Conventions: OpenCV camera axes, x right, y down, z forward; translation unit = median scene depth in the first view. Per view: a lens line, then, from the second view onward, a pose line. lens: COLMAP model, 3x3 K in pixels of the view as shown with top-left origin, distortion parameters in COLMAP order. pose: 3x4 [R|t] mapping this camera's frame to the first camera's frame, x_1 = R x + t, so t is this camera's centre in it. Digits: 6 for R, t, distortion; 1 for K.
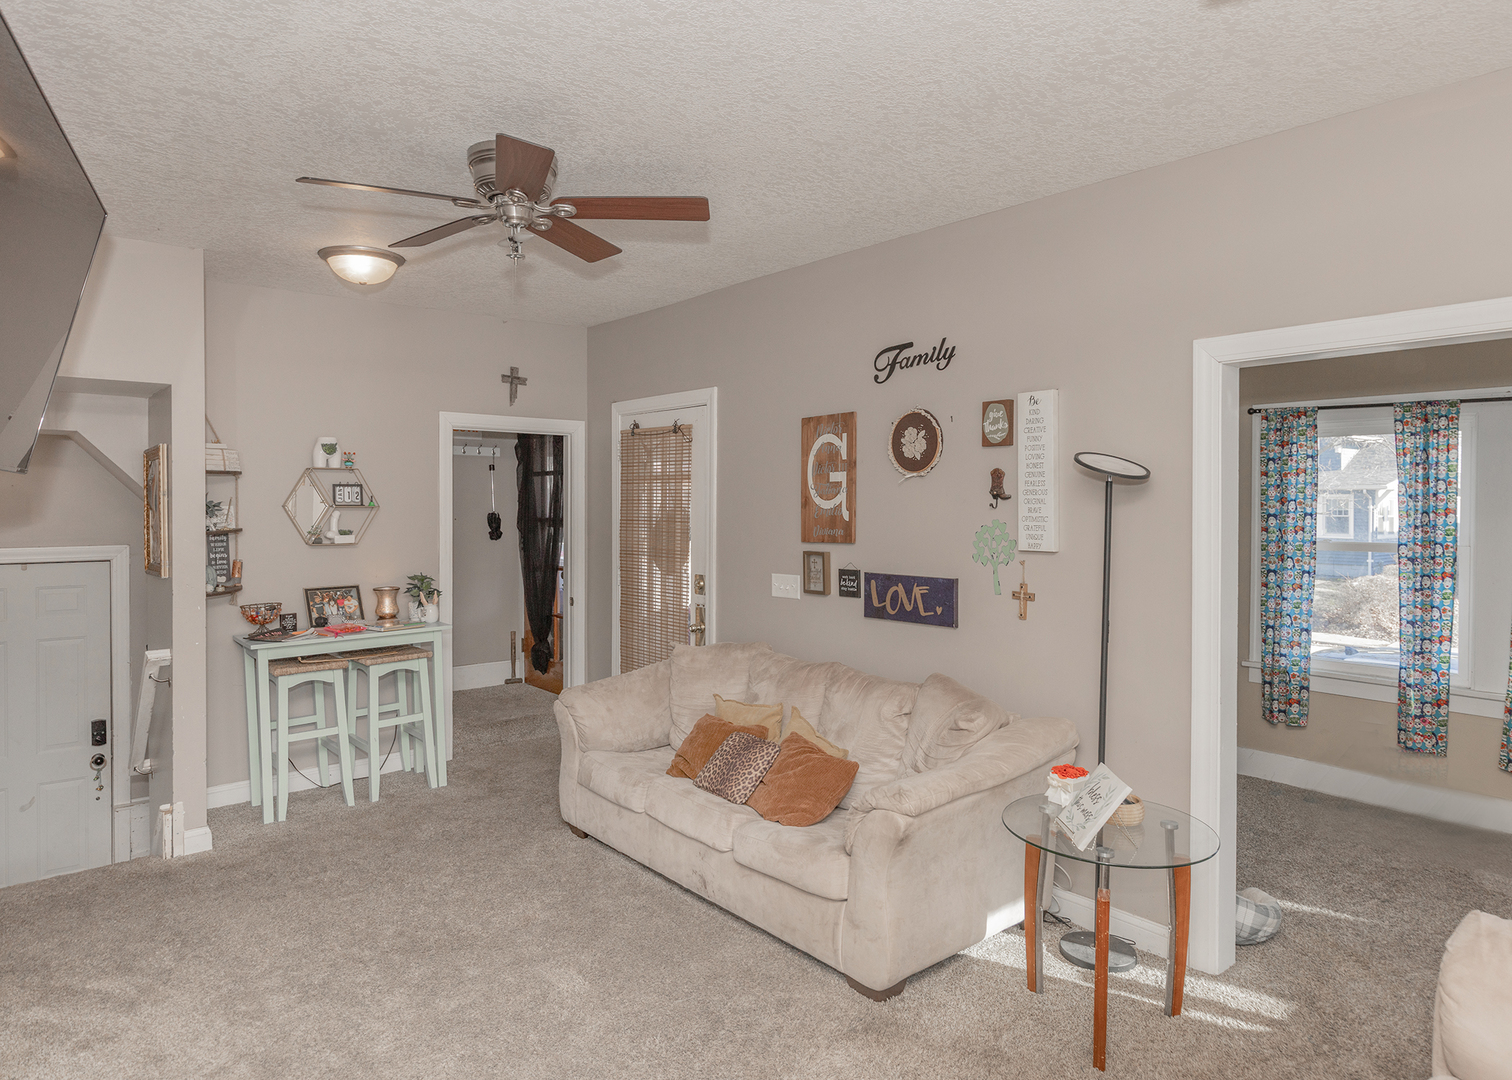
lens RADIAL K [[895.2, 0, 741.6], [0, 895.2, 533.6], [0, 0, 1]] dist [0.002418, -0.005108]
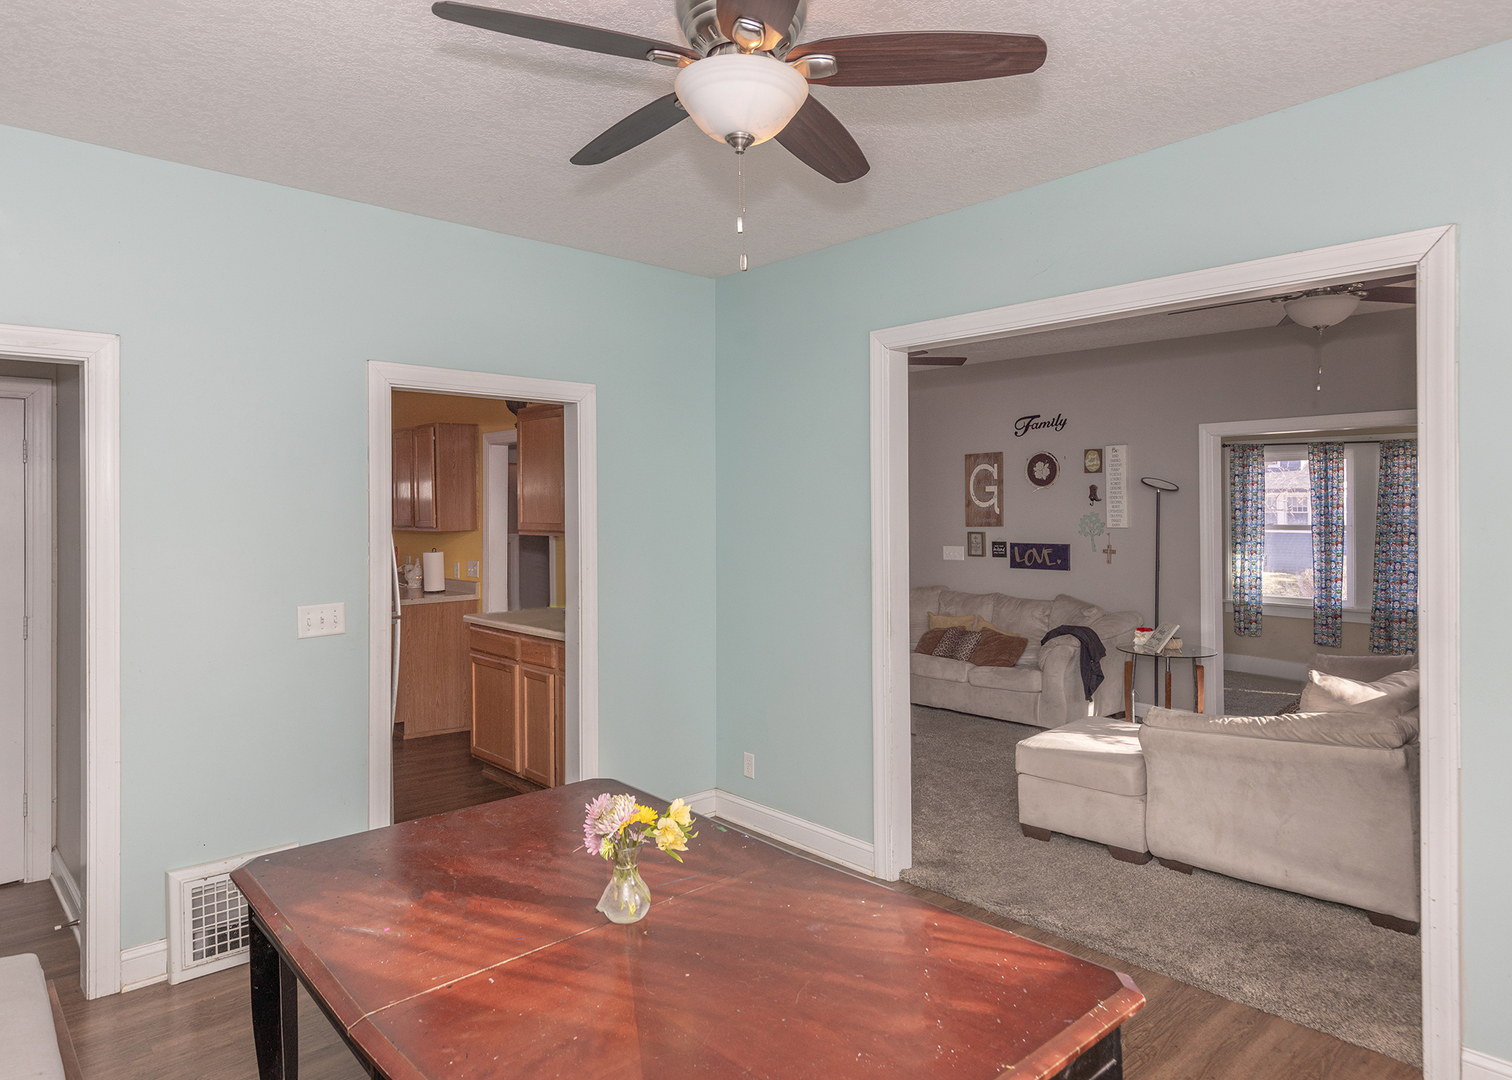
lens RADIAL K [[895.2, 0, 723.5], [0, 895.2, 519.6], [0, 0, 1]] dist [0.002418, -0.005108]
pose [[0.999886, -0.007992, 0.012816, -0.422552], [0.008219, 0.999809, -0.017736, 0.022818], [-0.012672, 0.017839, 0.999761, -0.714855]]
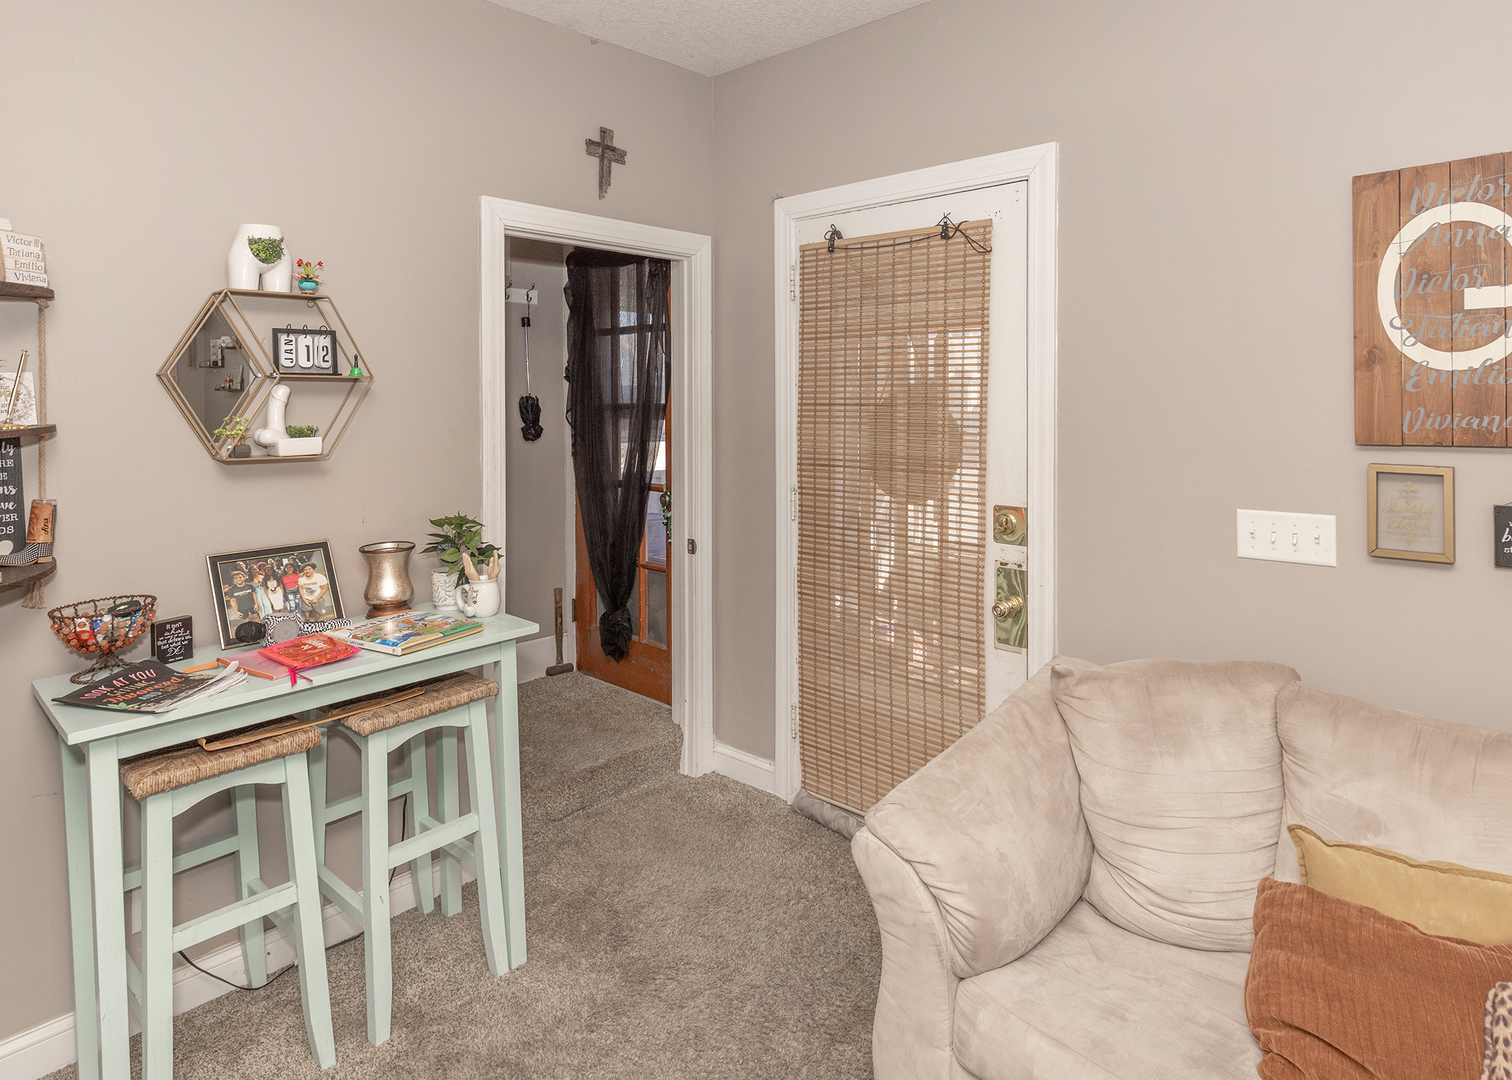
lens RADIAL K [[814.5, 0, 697.9], [0, 814.5, 419.9], [0, 0, 1]] dist [0.004446, -0.004229]
pose [[0.994342, -0.007197, 0.105985, -0.315328], [0.007998, 0.999943, -0.007130, -0.003165], [-0.105928, 0.007937, 0.994342, 0.621454]]
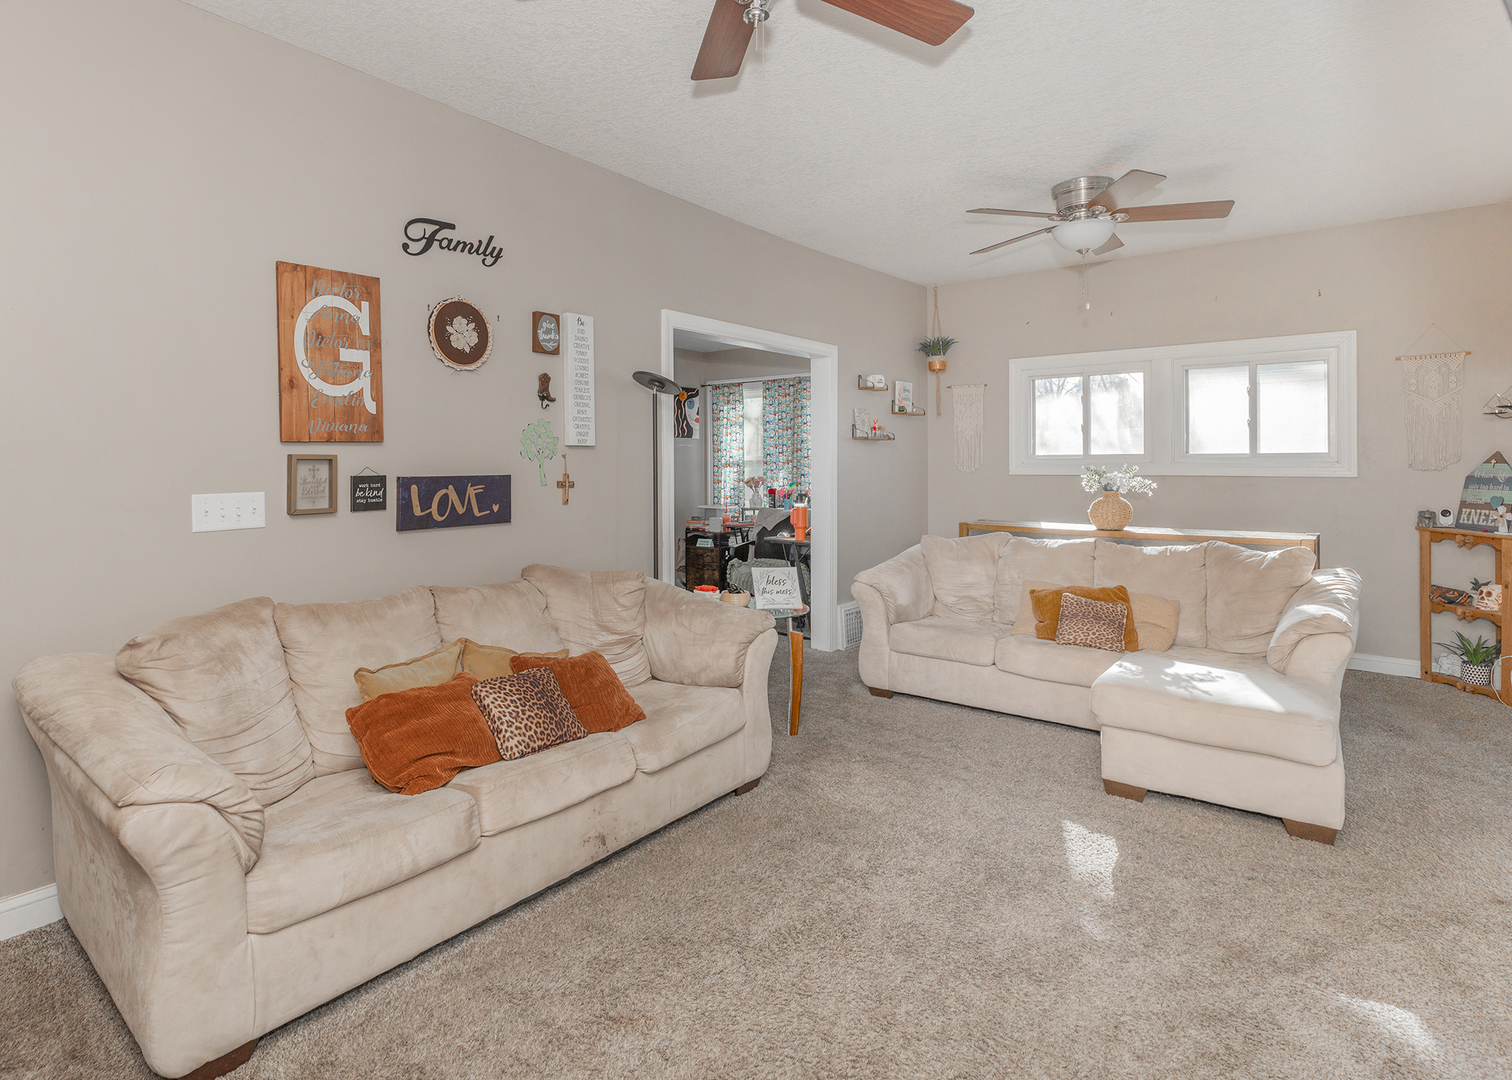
lens RADIAL K [[814.5, 0, 734.6], [0, 814.5, 472.5], [0, 0, 1]] dist [0.004446, -0.004229]
pose [[-0.197196, -0.013886, 0.980266, -0.620646], [0.028695, 0.999390, 0.019929, 0.030891], [-0.979944, 0.032059, -0.196677, 0.789478]]
